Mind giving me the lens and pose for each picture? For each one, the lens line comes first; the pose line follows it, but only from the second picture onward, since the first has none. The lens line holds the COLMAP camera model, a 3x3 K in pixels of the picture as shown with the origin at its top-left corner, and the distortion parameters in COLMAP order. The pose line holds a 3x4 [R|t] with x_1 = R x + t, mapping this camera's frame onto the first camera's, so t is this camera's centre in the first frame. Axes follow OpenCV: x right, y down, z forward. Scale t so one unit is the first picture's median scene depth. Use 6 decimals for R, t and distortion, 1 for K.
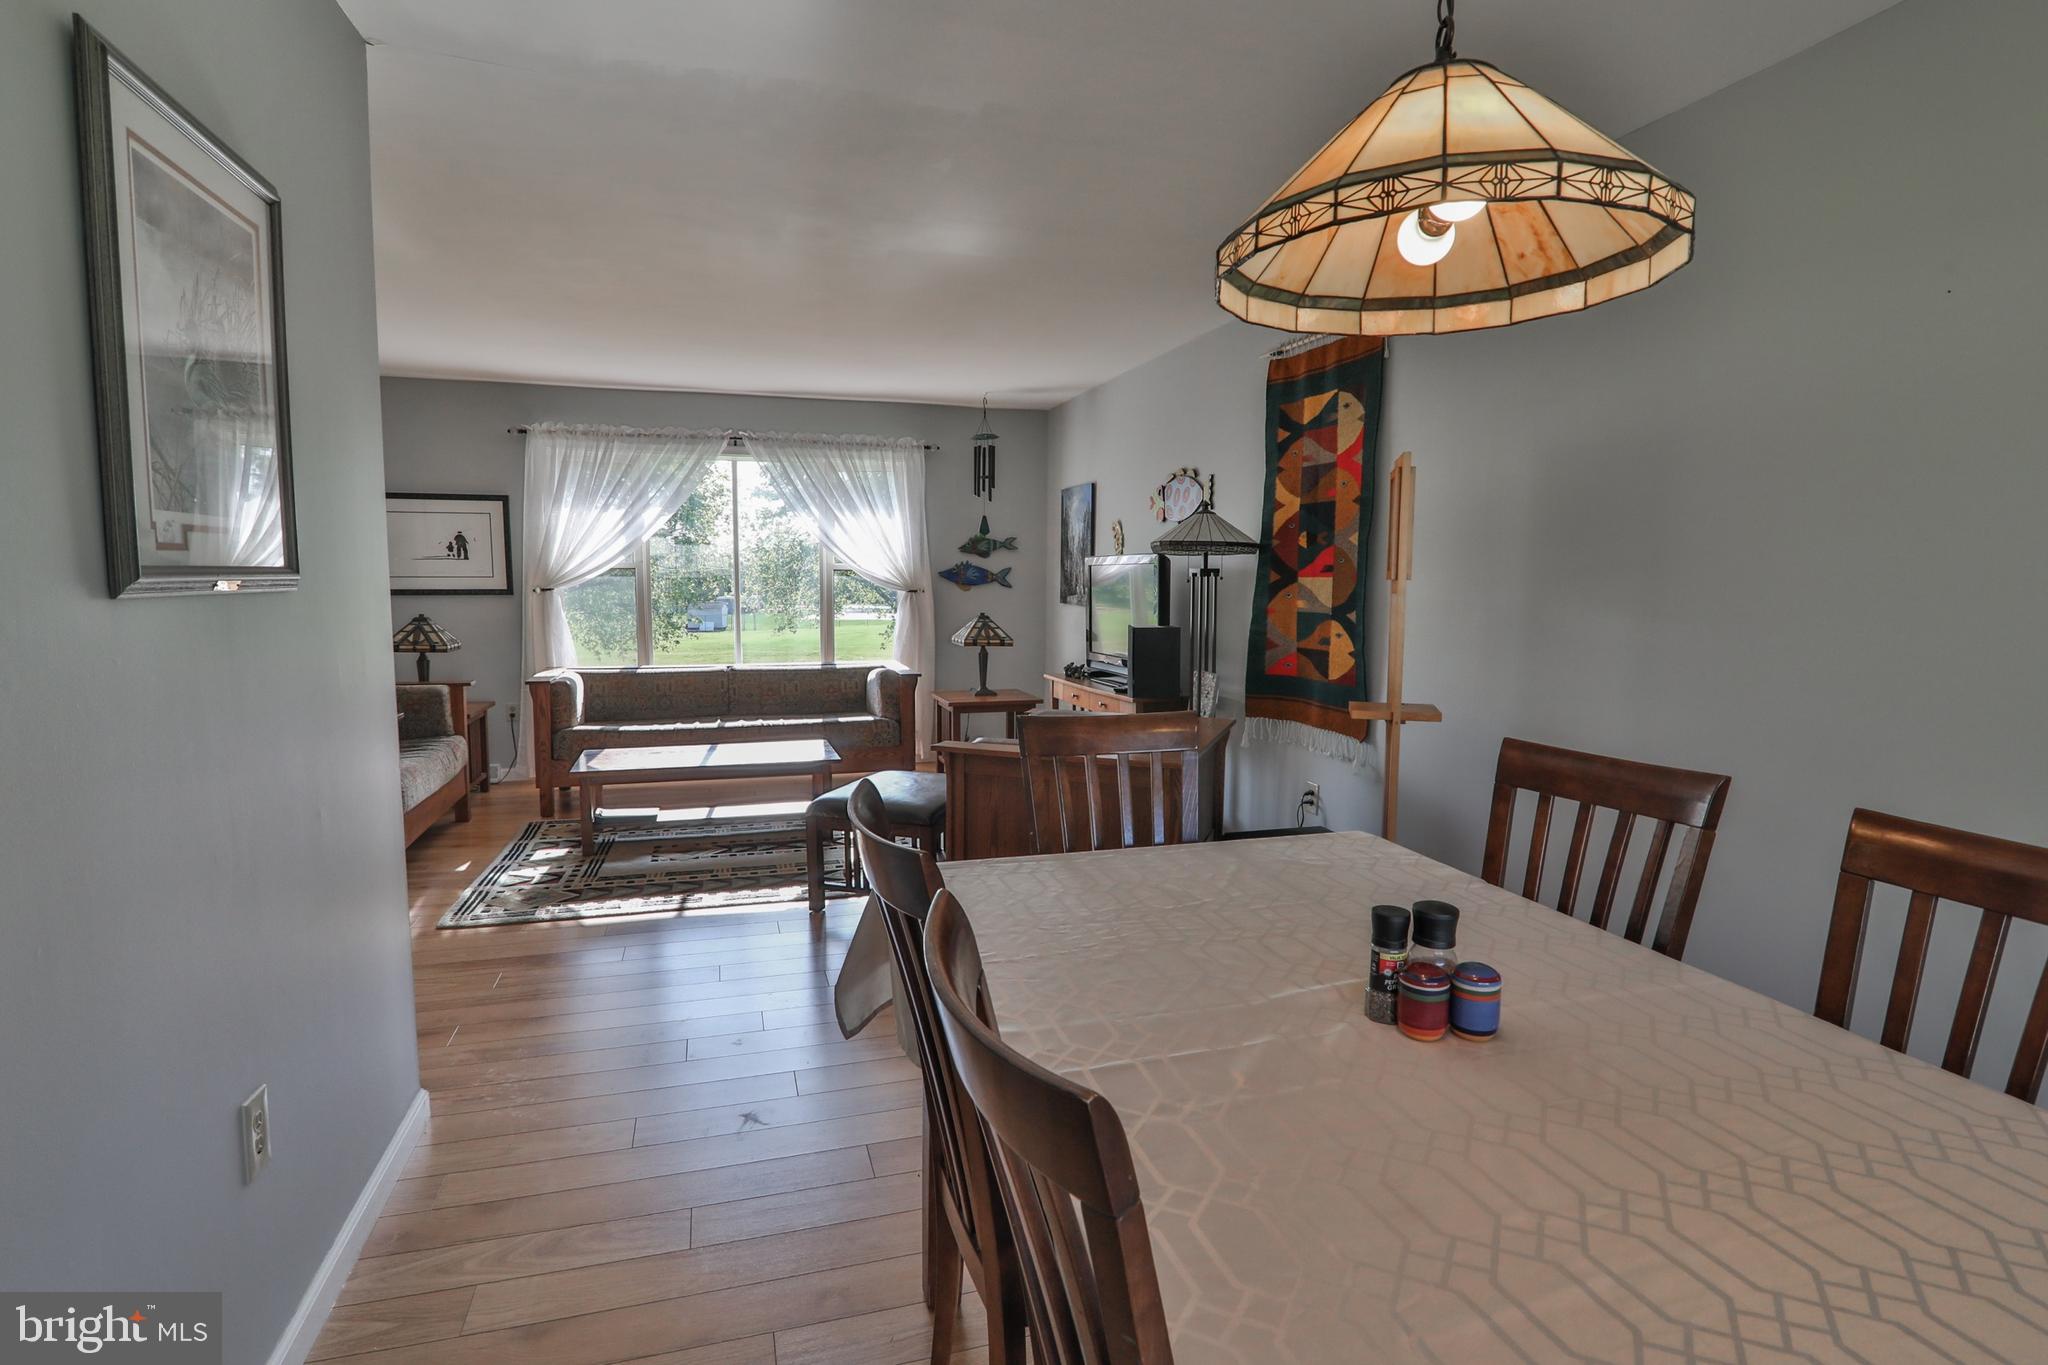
lens RADIAL K [[1015.8, 0, 1025.3], [0, 1015.8, 685.4], [0, 0, 1]] dist [-0.021344, 0.001884]
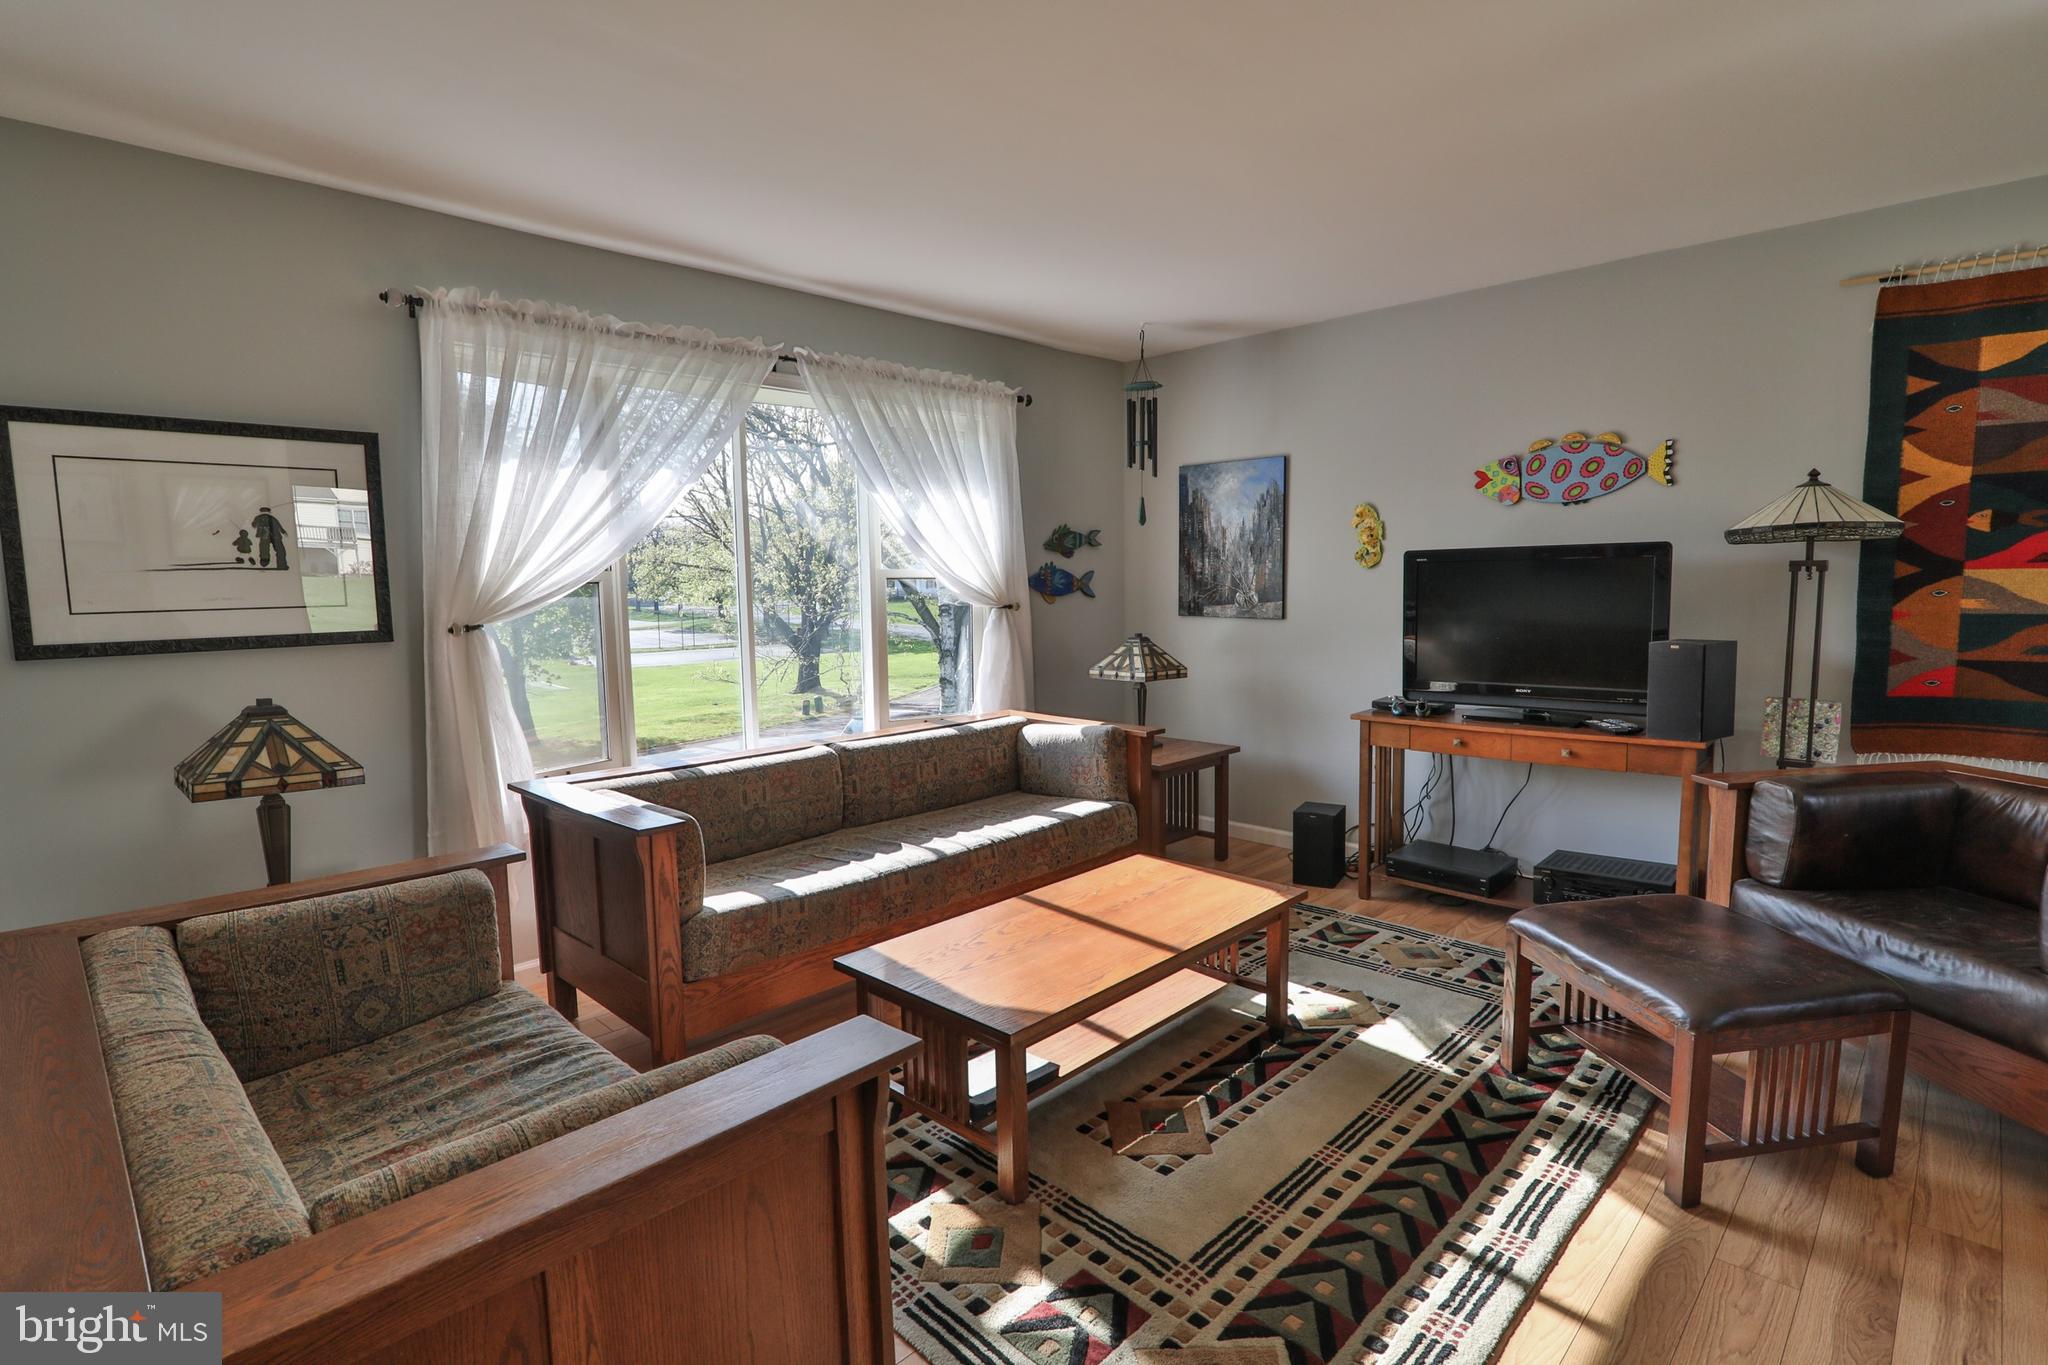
lens RADIAL K [[992.3, 0, 1029.4], [0, 992.3, 683.9], [0, 0, 1]] dist [-0.016846, -0.000131]
pose [[0.877401, -0.071196, 0.474446, -0.472006], [0.074075, 0.997172, 0.012649, -0.053785], [-0.474005, 0.024047, 0.880194, 0.450282]]
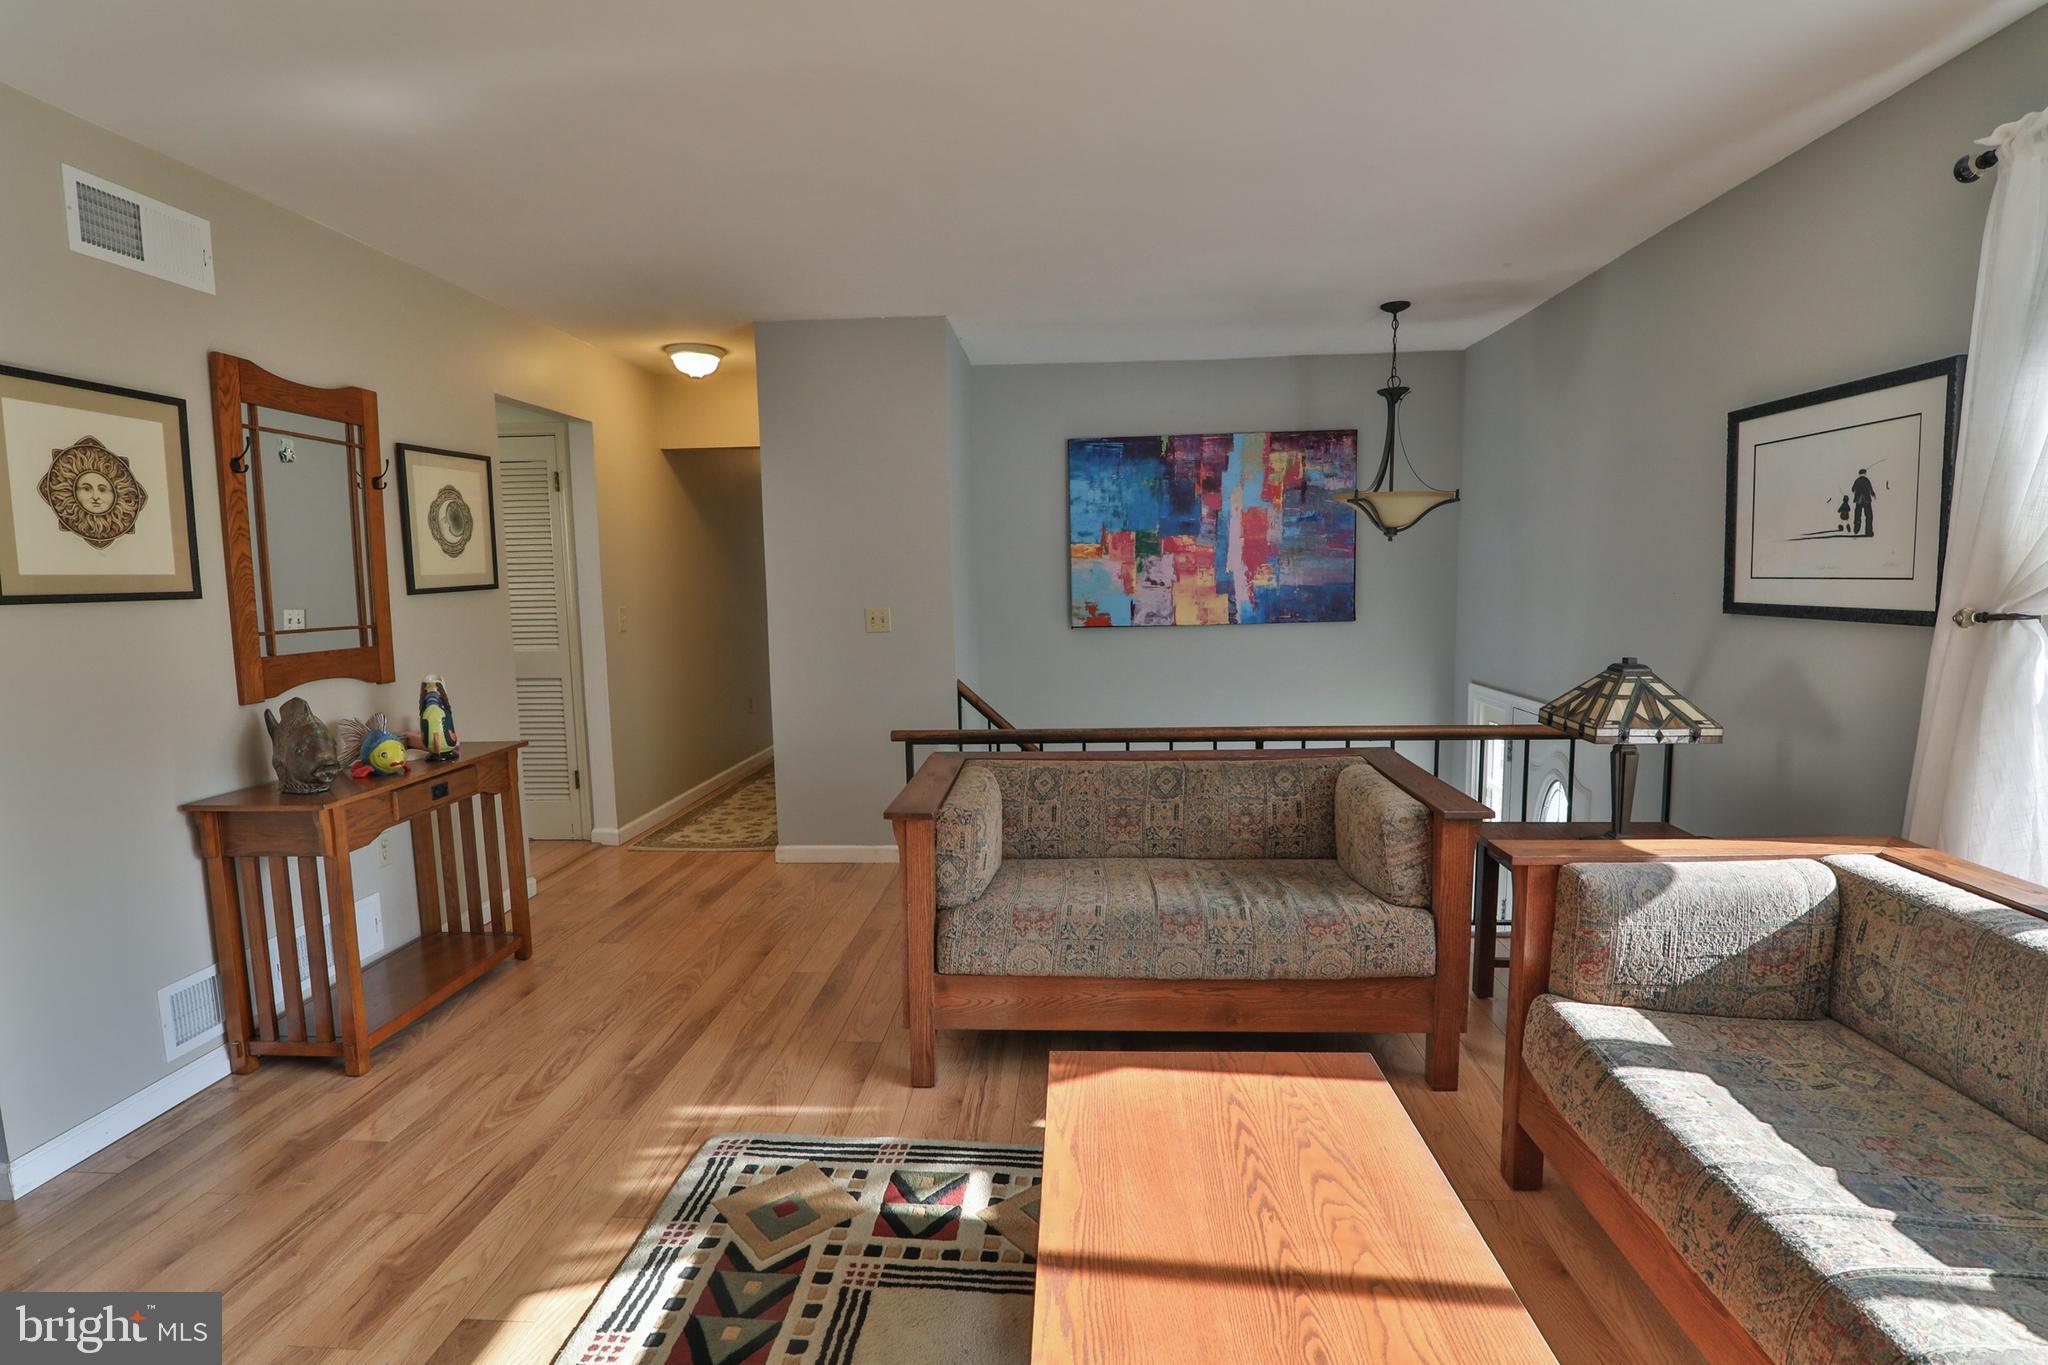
lens RADIAL K [[992.3, 0, 1029.4], [0, 992.3, 683.9], [0, 0, 1]] dist [-0.016846, -0.000131]
pose [[-0.349000, 0.100698, -0.931697, -0.055534], [-0.084752, 0.986744, 0.138395, -0.091498], [0.933282, 0.127263, -0.335840, 0.821466]]
